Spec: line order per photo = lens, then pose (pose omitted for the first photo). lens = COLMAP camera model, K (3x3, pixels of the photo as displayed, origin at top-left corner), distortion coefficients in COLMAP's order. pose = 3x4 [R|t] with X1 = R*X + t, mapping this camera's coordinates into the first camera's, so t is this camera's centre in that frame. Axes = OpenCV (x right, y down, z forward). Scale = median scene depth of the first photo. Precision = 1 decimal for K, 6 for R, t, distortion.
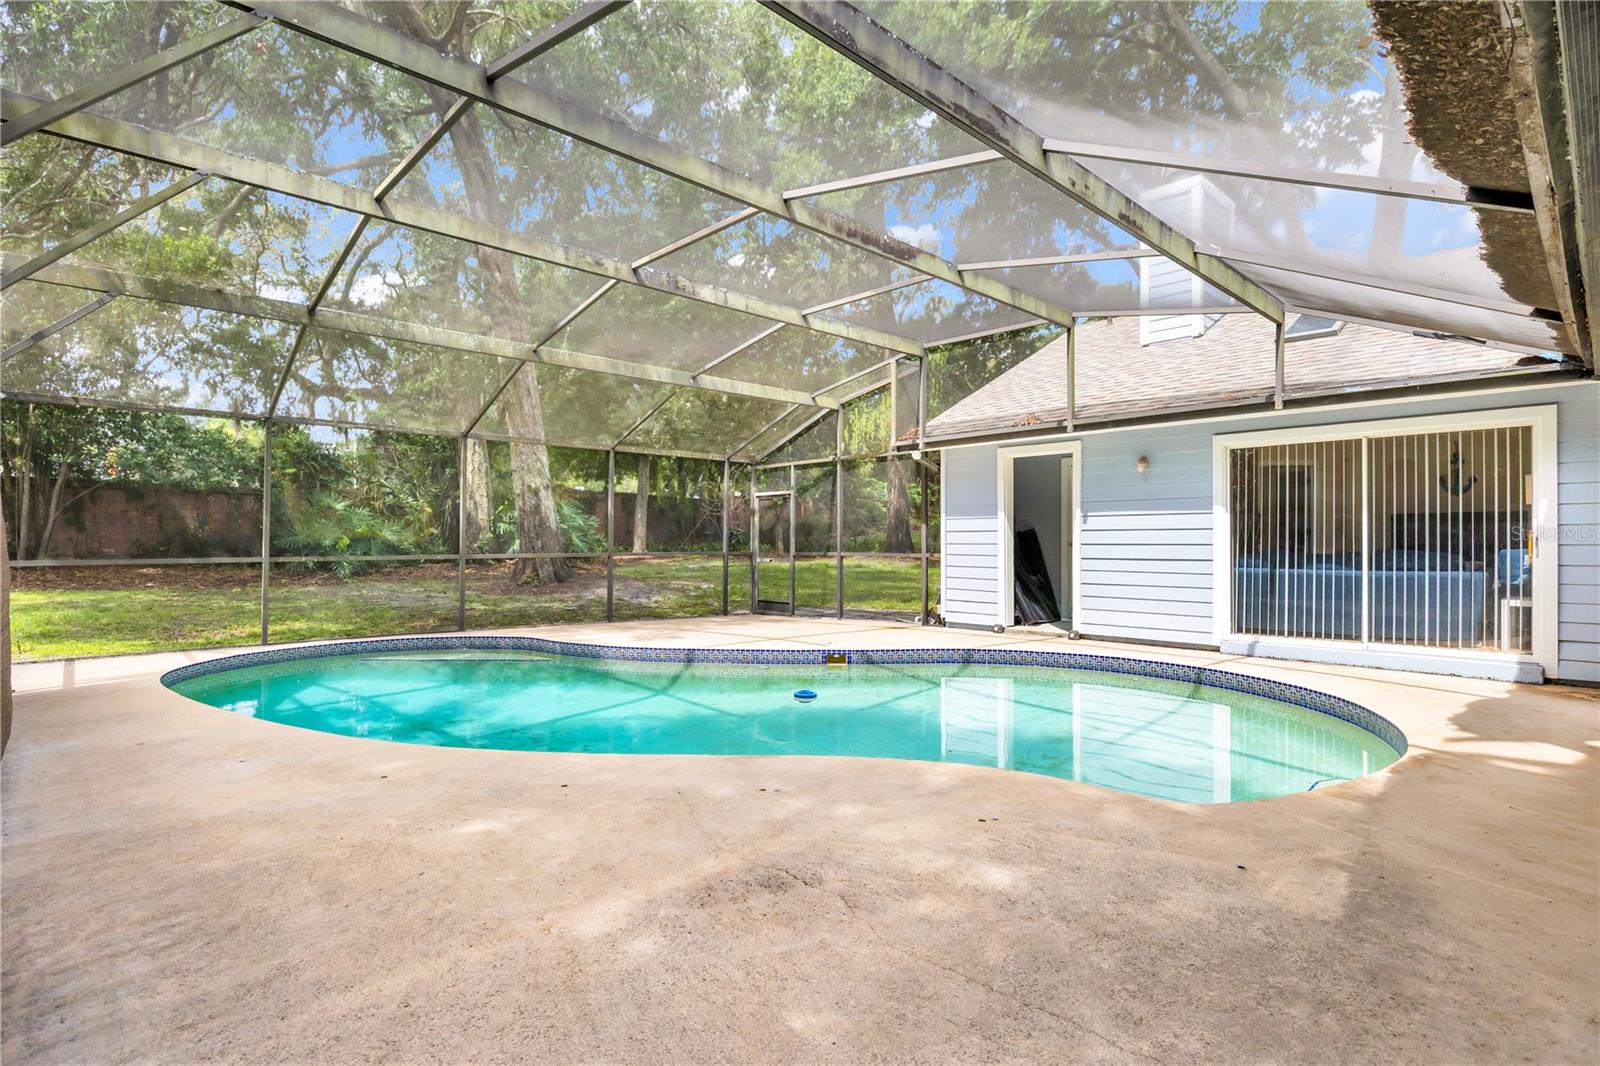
lens RADIAL K [[777.5, 0, 800.0], [0, 777.5, 533.0], [0, 0, 1]] dist [-0.011430, -0.000396]
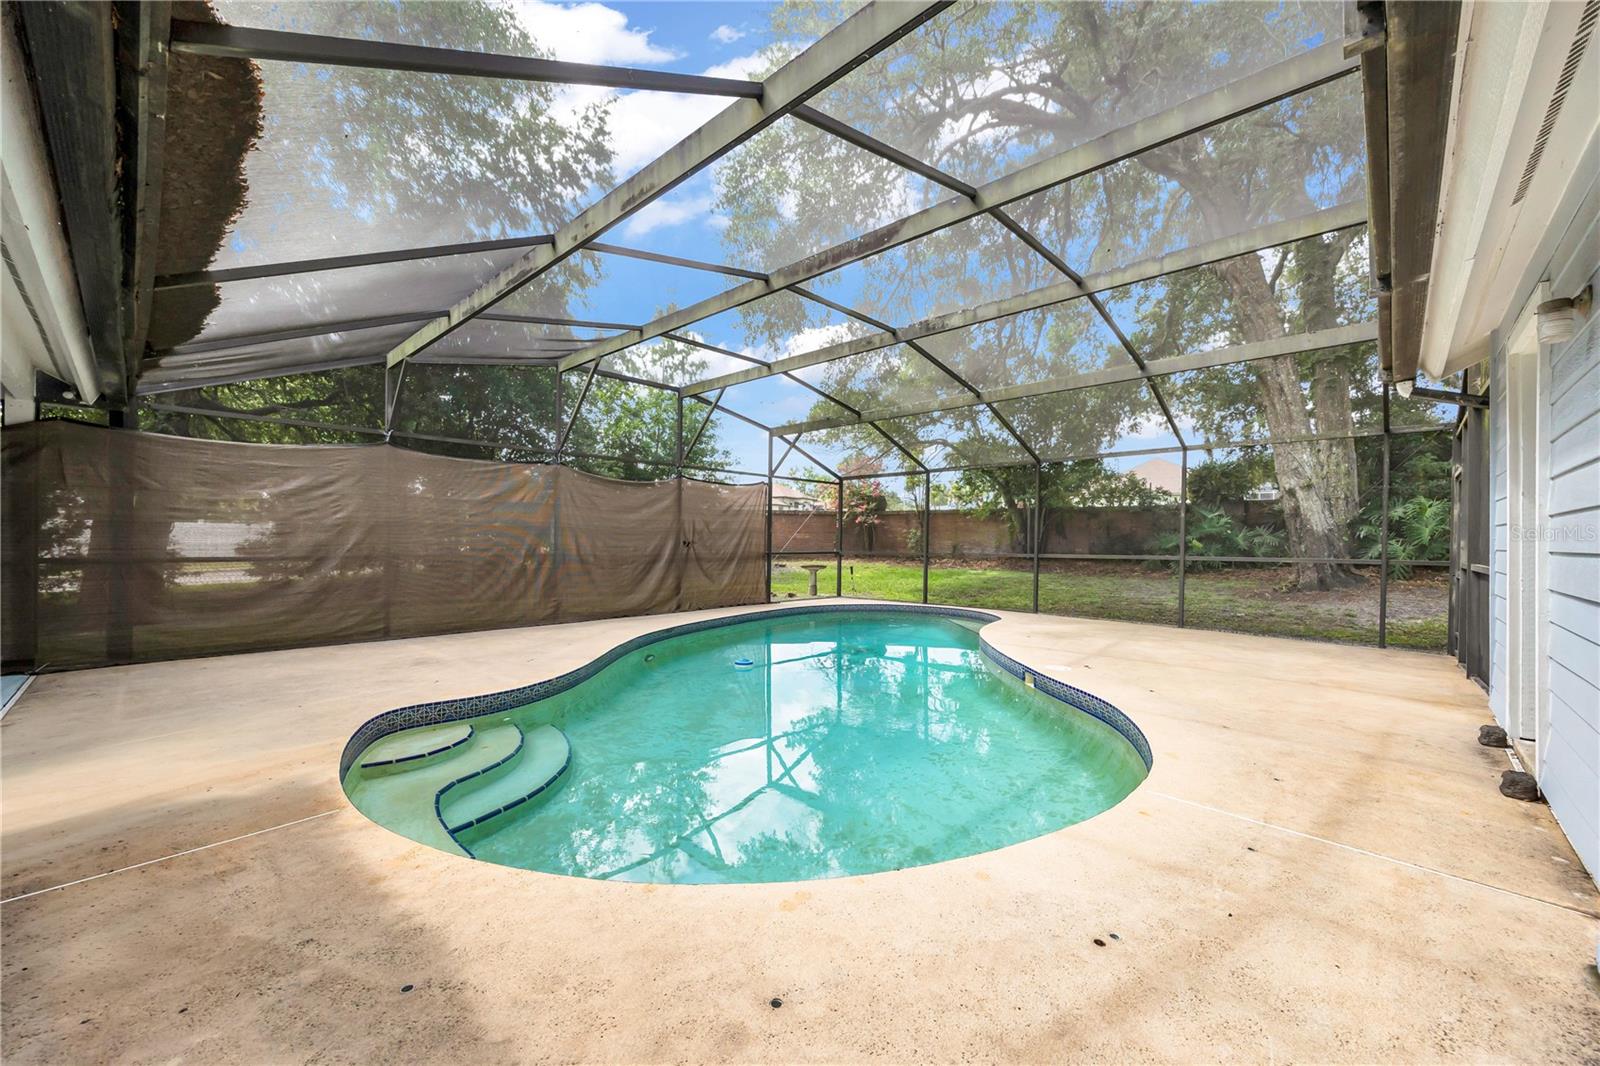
lens RADIAL K [[634.4, 0, 791.9], [0, 634.4, 555.1], [0, 0, 1]] dist [-0.001193, -0.000029]
pose [[0.047529, 0.021852, -0.998631, 0.451842], [0.000809, 0.999760, 0.021915, 0.005809], [0.998870, -0.001850, 0.047500, 0.393377]]
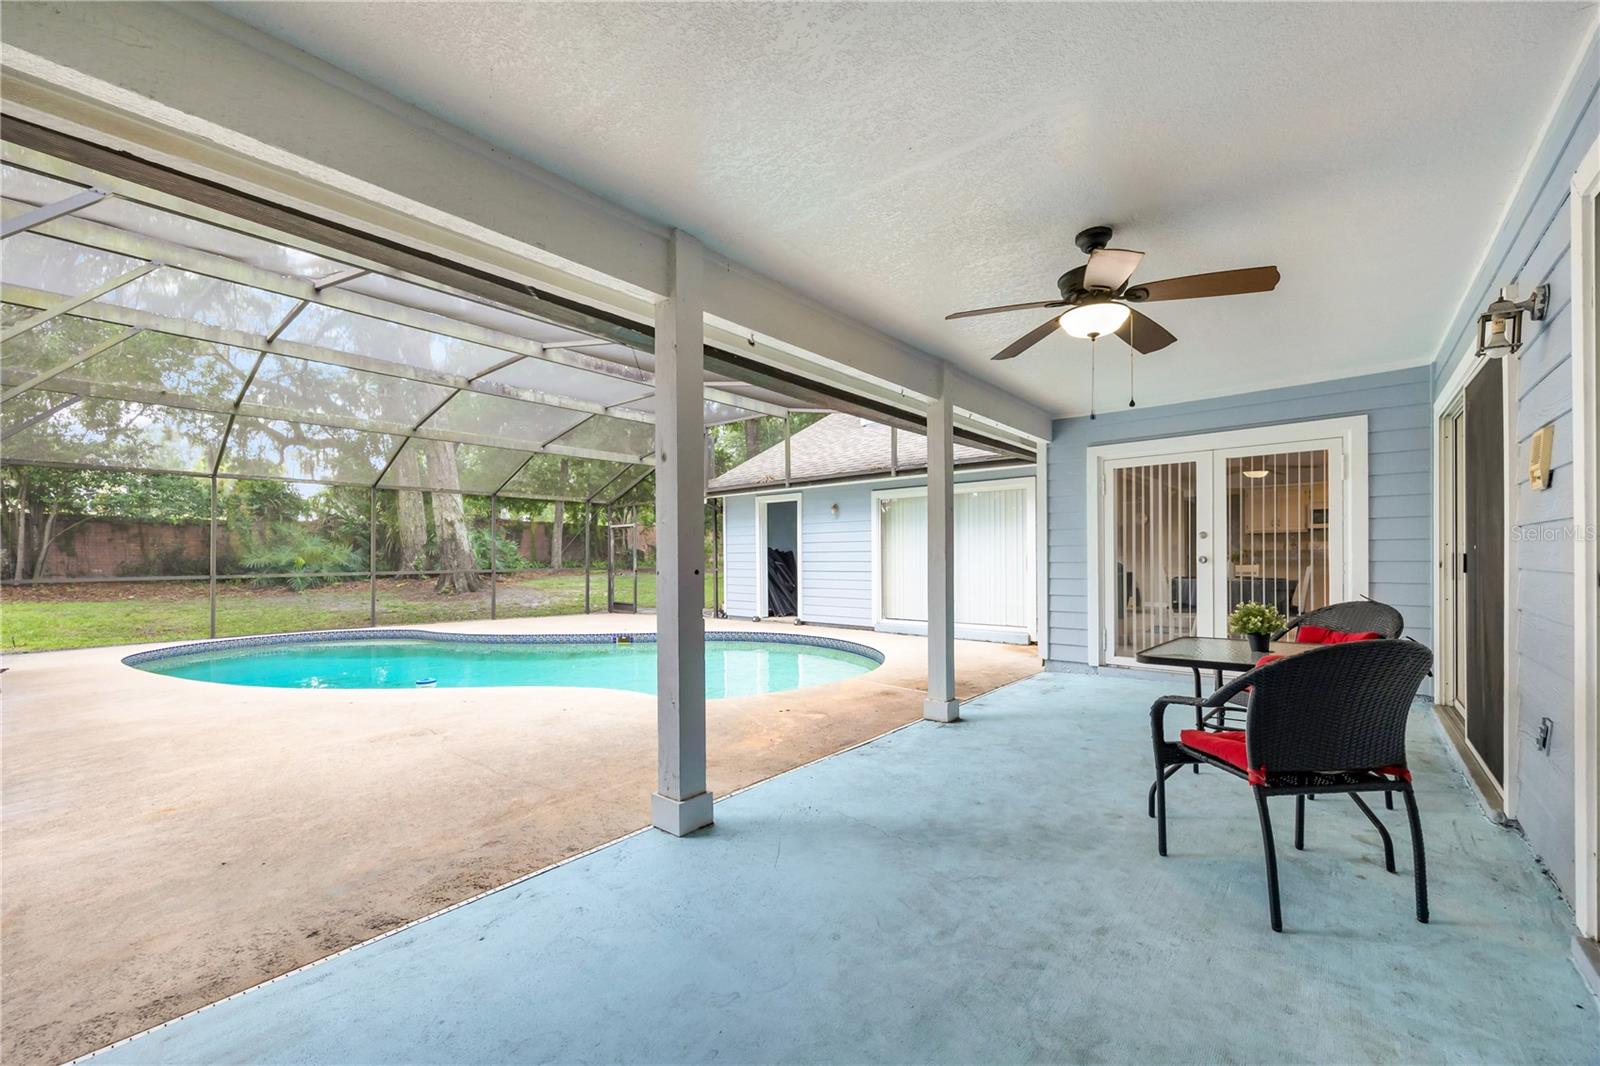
lens RADIAL K [[634.4, 0, 791.9], [0, 634.4, 555.1], [0, 0, 1]] dist [-0.001193, -0.000029]
pose [[0.996022, -0.006485, 0.088866, 0.159252], [0.005800, 0.999951, 0.007961, -0.005358], [-0.088913, -0.007414, 0.996012, -0.148144]]
